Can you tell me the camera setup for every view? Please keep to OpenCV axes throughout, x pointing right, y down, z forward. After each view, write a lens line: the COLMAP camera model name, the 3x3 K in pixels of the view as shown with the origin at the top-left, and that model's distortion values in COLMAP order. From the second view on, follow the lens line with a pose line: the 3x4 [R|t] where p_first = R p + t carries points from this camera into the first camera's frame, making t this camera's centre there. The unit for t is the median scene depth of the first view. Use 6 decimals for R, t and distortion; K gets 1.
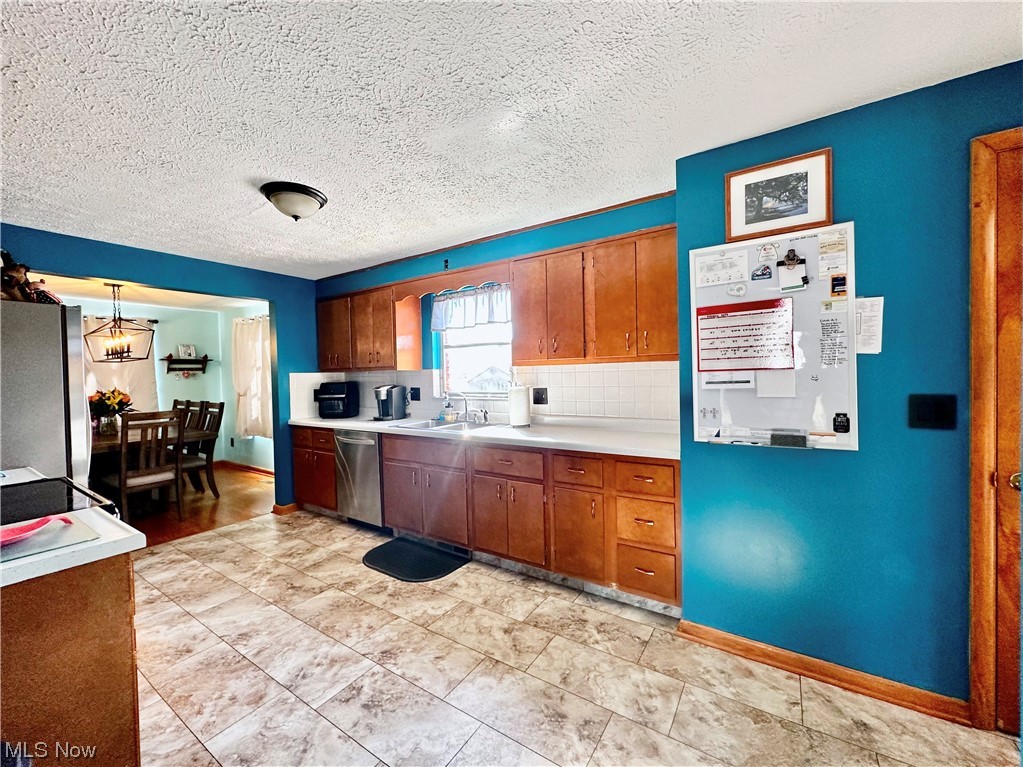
lens RADIAL K [[408.4, 0, 513.6], [0, 408.4, 381.5], [0, 0, 1]] dist [-0.000861, -0.000380]
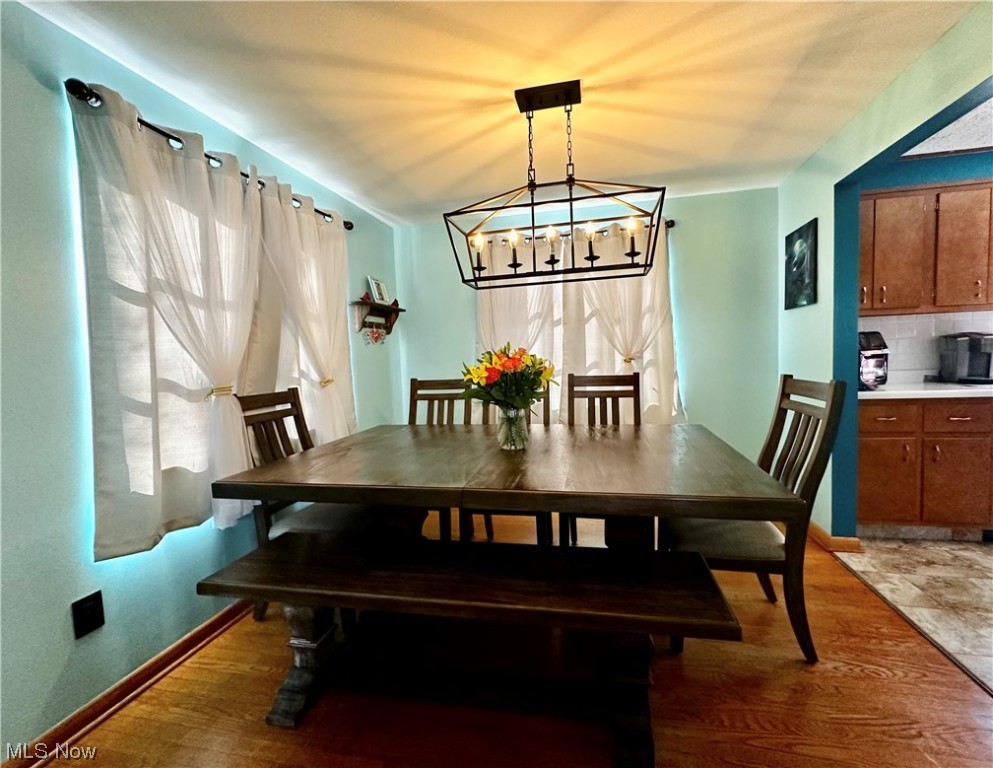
lens RADIAL K [[414.0, 0, 513.8], [0, 414.0, 383.8], [0, 0, 1]] dist [-0.000454, -0.000138]
pose [[0.928003, -0.040465, 0.370368, -1.160196], [0.027233, 0.998793, 0.040888, 0.041281], [-0.371576, -0.027858, 0.927985, 0.590062]]
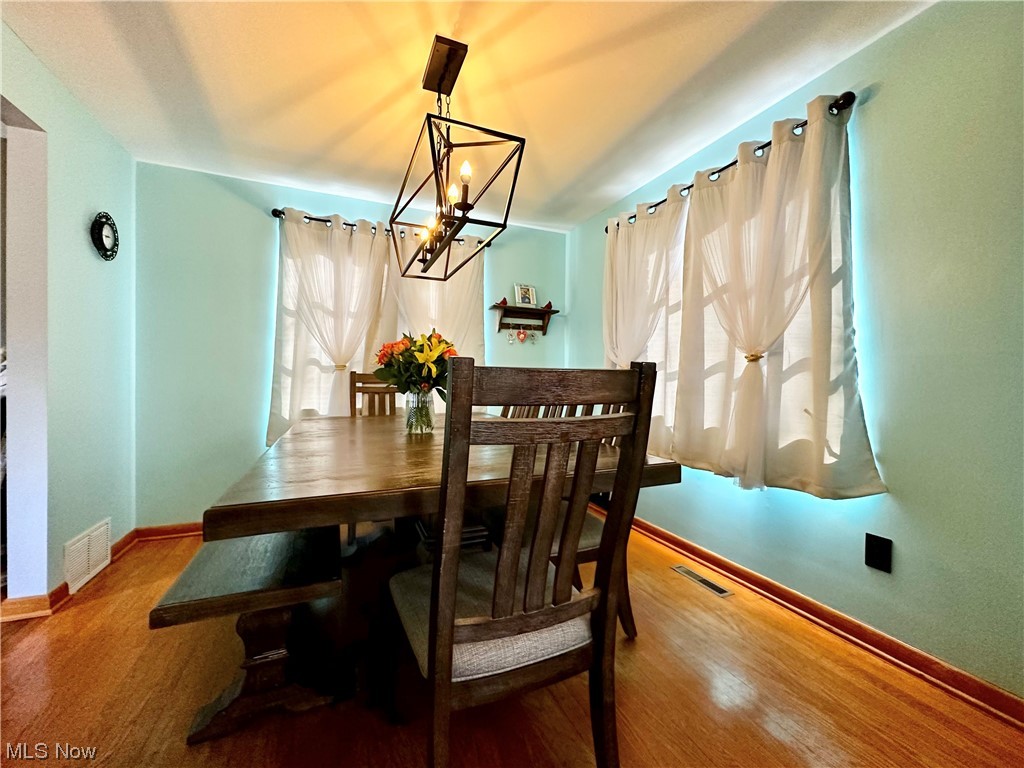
lens RADIAL K [[408.8, 0, 514.1], [0, 408.8, 382.0], [0, 0, 1]] dist [-0.000861, -0.000380]
pose [[0.834781, 0.031464, -0.549682, -0.668381], [-0.037409, 0.999300, 0.000387, 0.070549], [0.549309, 0.020240, 0.835374, 0.689454]]
